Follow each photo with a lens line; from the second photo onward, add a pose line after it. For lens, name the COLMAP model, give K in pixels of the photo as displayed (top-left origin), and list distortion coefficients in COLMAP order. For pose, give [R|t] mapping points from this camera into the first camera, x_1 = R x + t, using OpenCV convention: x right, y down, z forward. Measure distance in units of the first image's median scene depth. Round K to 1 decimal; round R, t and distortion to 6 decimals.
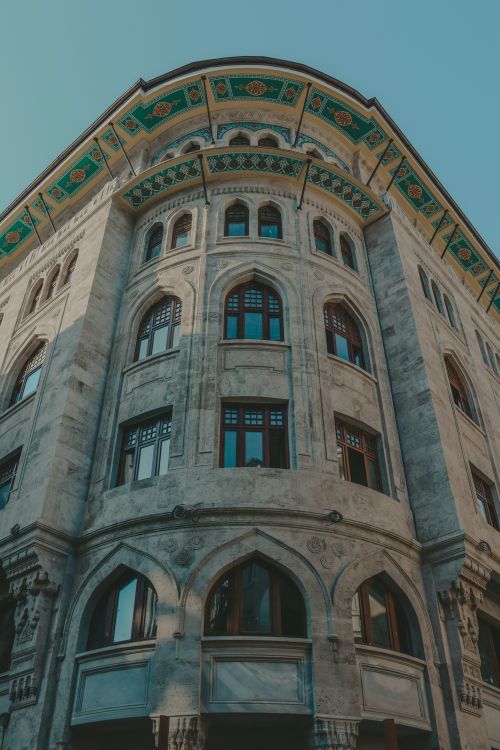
lens RADIAL K [[681.7, 0, 250.0], [0, 681.7, 375.0], [0, 0, 1]] dist [-0.123436, 0.015085]
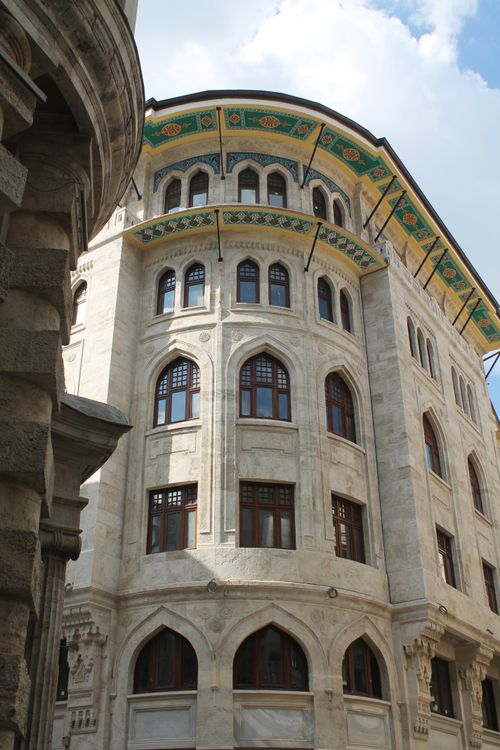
lens RADIAL K [[836.1, 0, 250.0], [0, 836.1, 375.0], [0, 0, 1]] dist [-0.065285, -0.175882]
pose [[0.990988, 0.063347, 0.118028, -0.184432], [-0.081923, 0.983735, 0.159855, -0.333900], [-0.105982, -0.168084, 0.980059, -0.348302]]
